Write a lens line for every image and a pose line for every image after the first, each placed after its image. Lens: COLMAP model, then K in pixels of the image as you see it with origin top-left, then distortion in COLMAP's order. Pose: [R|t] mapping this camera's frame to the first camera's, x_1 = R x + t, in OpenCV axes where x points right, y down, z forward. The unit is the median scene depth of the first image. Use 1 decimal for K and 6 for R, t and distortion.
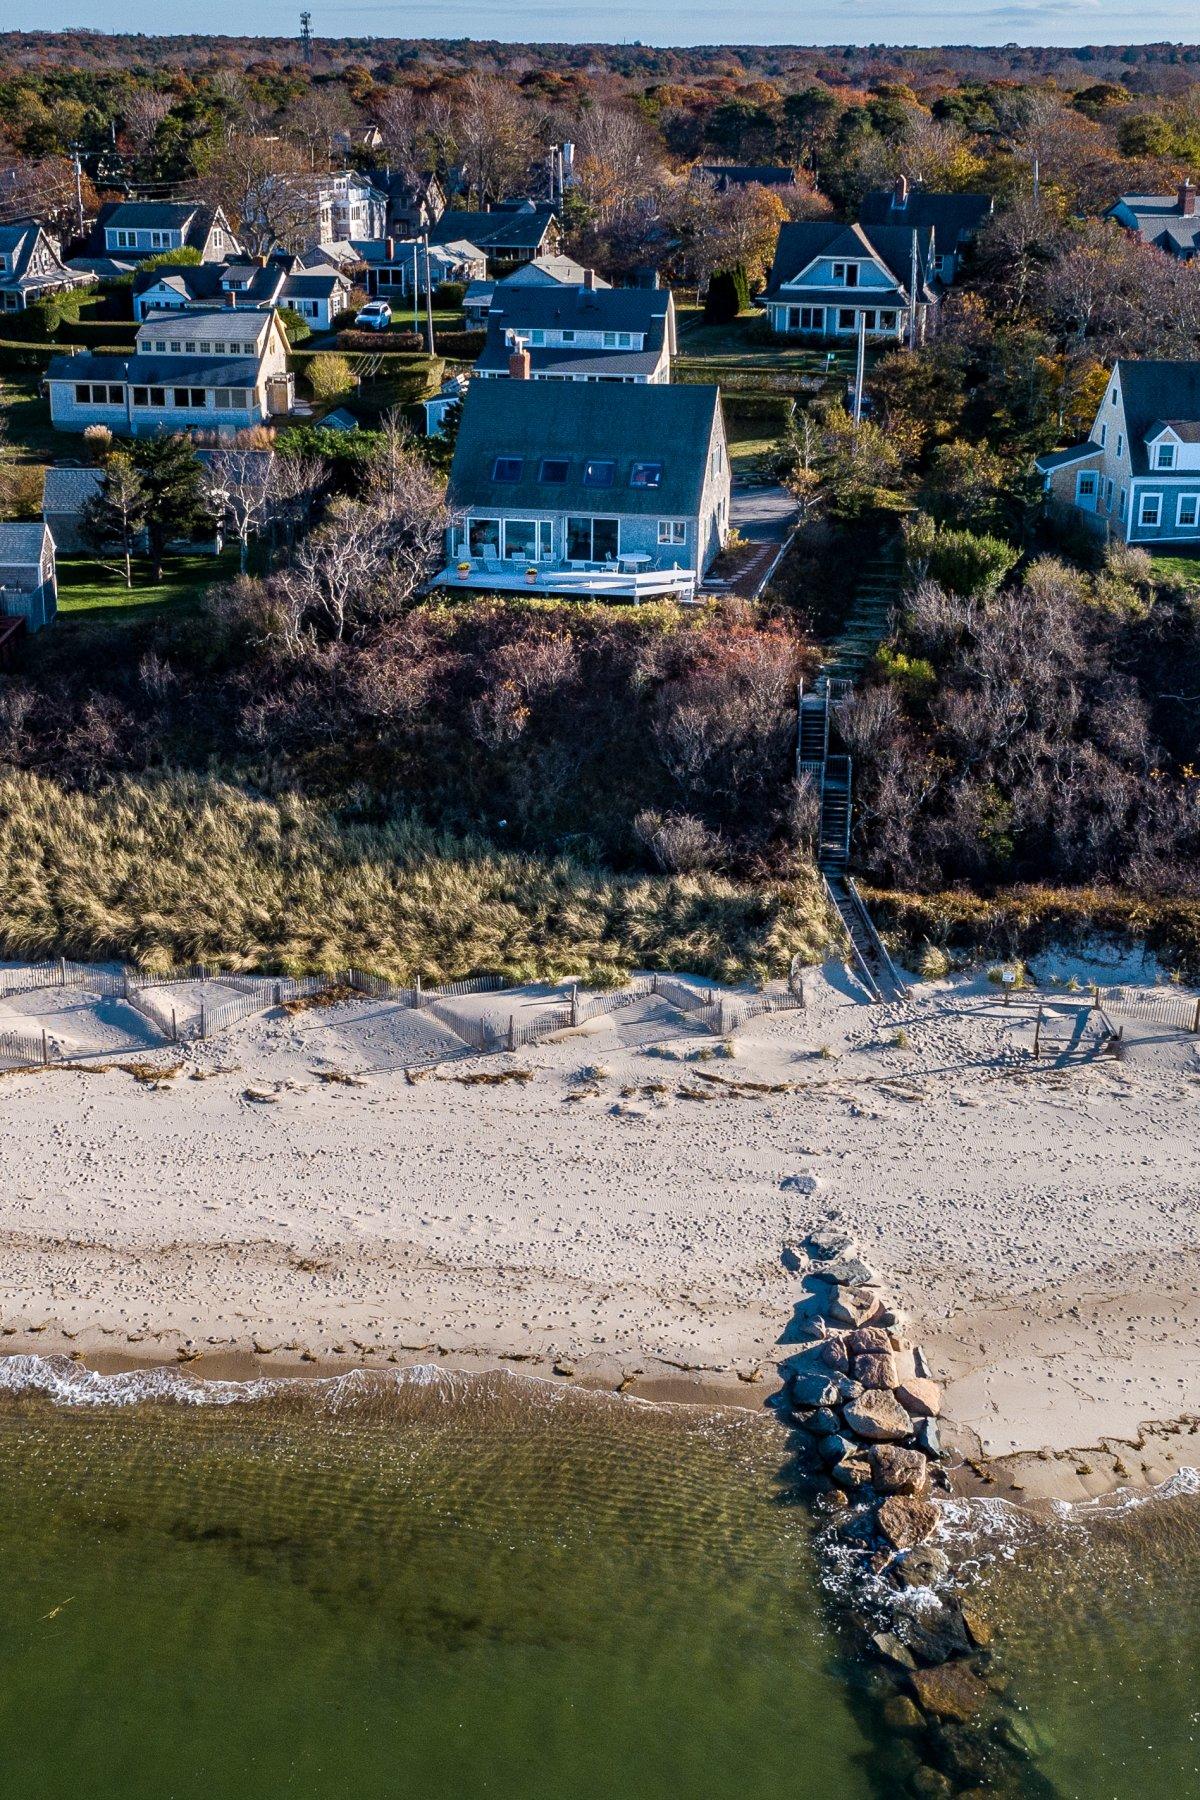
lens RADIAL K [[2292.9, 0, 600.0], [0, 2292.9, 900.0], [0, 0, 1]] dist [0.000392, -0.005340]
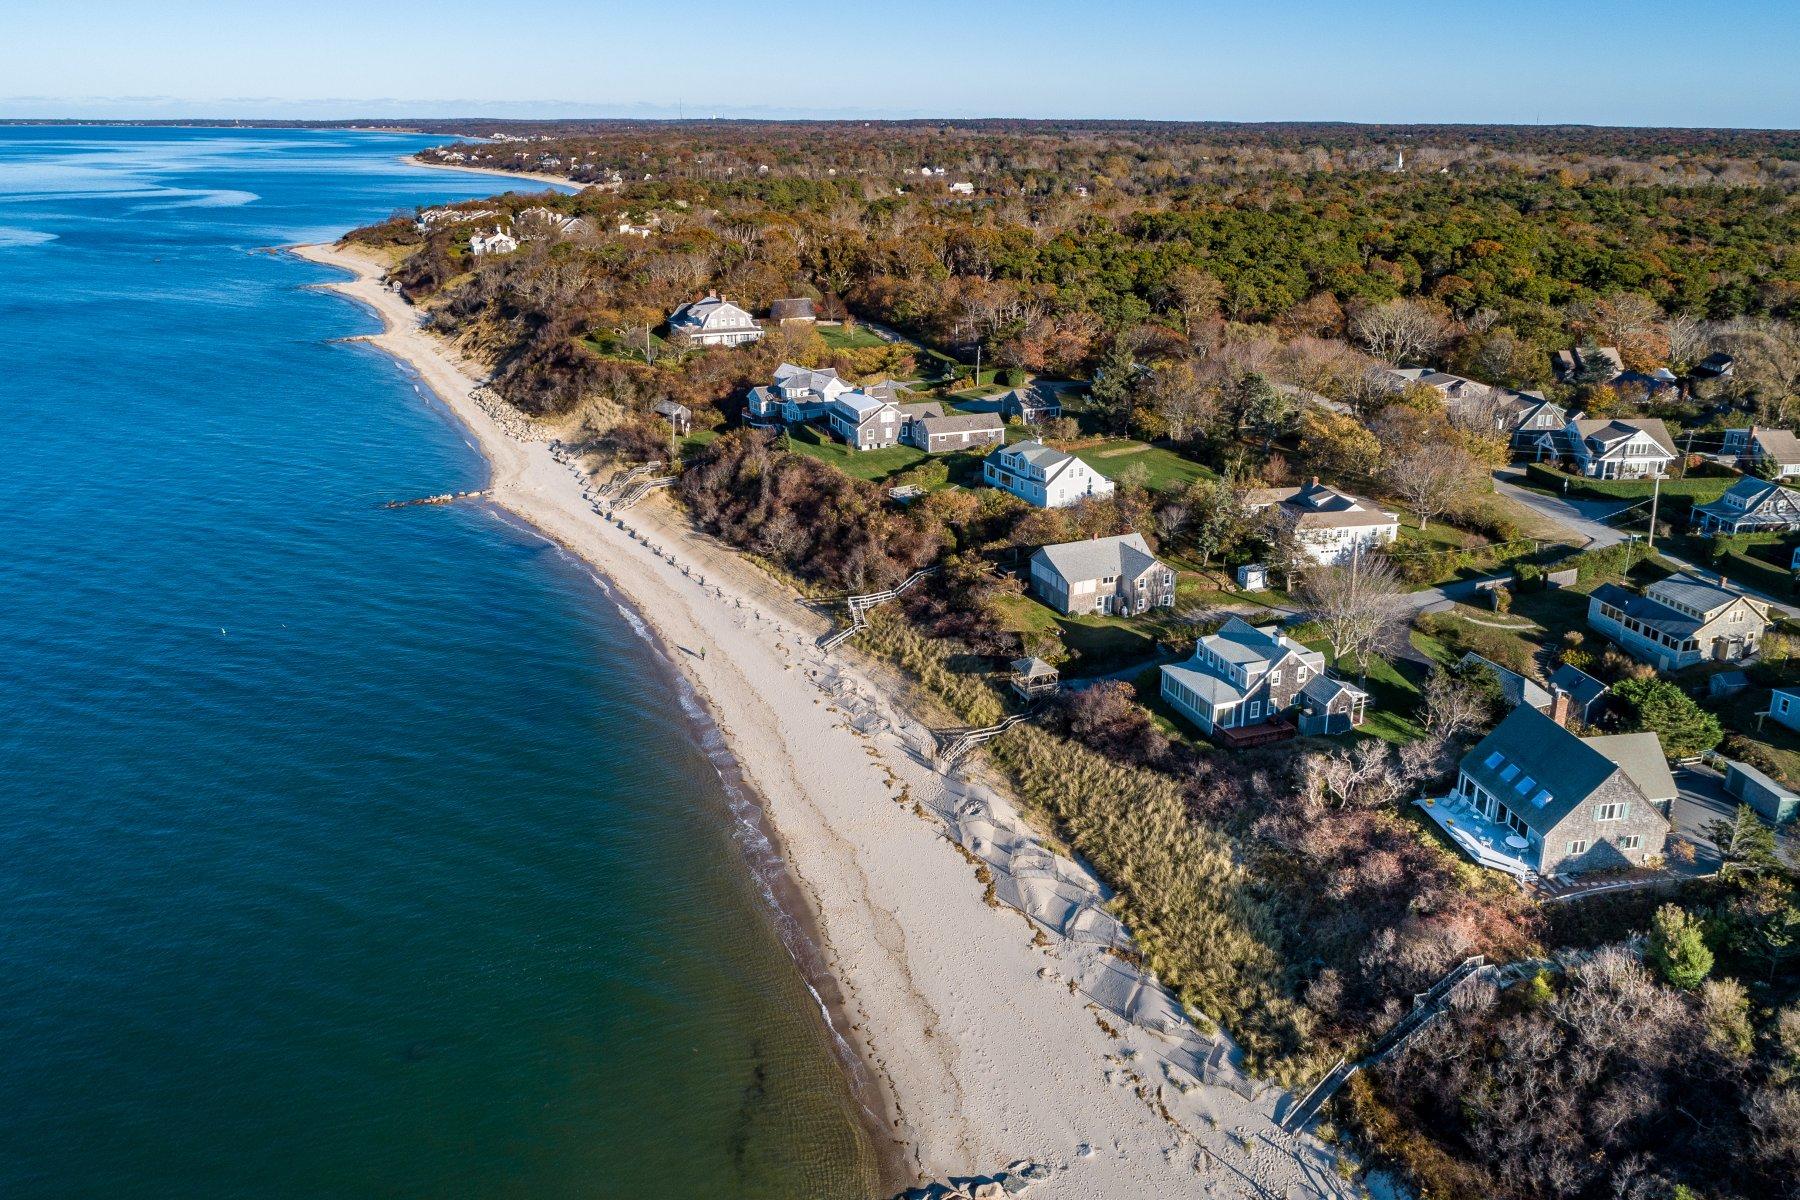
lens RADIAL K [[1367.7, 0, 955.5], [0, 1367.7, 597.9], [0, 0, 1]] dist [-0.006486, -0.001233]
pose [[0.371191, 0.309497, -0.875459, 0.808348], [-0.329050, 0.925477, 0.187663, -0.439381], [0.868299, 0.218411, 0.445369, 0.218399]]
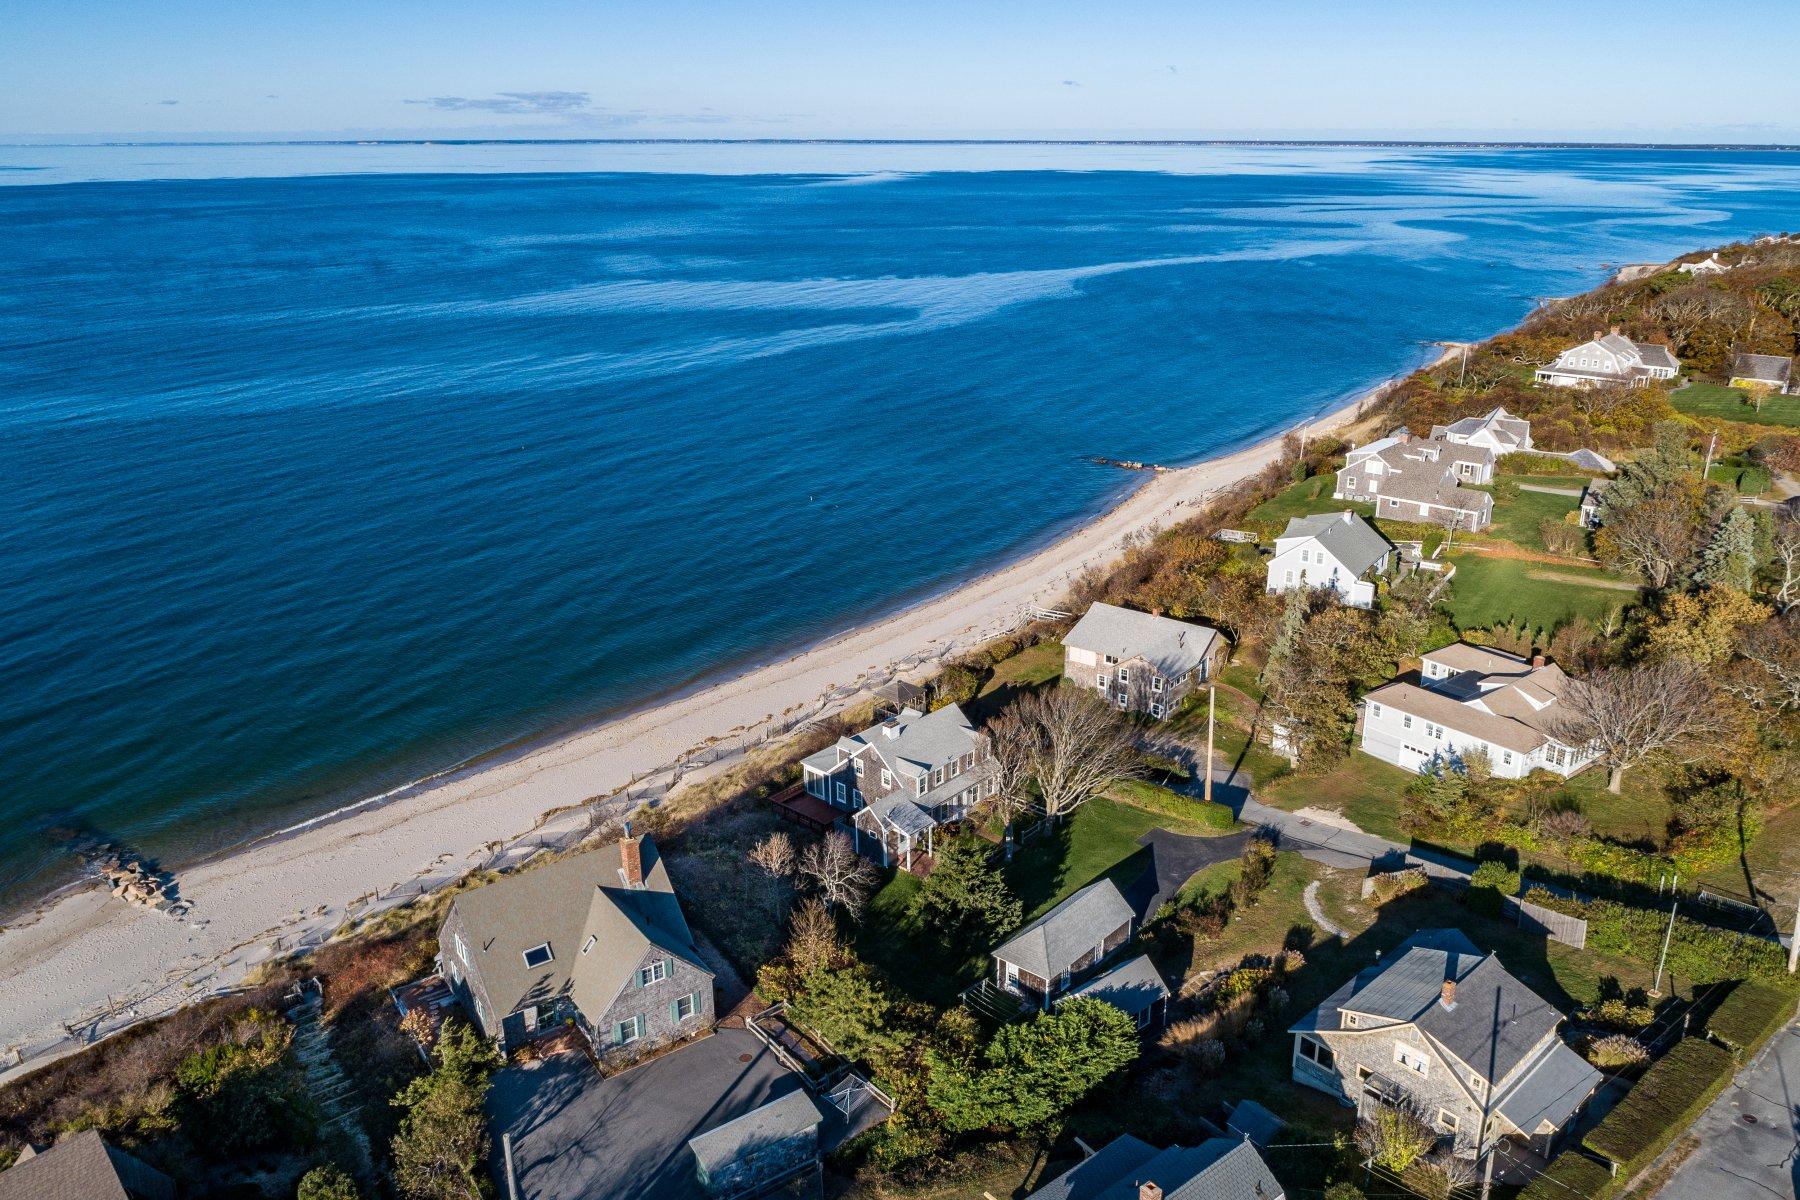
lens RADIAL K [[1367.7, 0, 955.5], [0, 1367.7, 597.9], [0, 0, 1]] dist [-0.006486, -0.001233]
pose [[-0.662138, 0.236265, -0.711162, 0.432367], [-0.268576, 0.811137, 0.519542, -0.980658], [0.699599, 0.535010, -0.473630, 1.781208]]
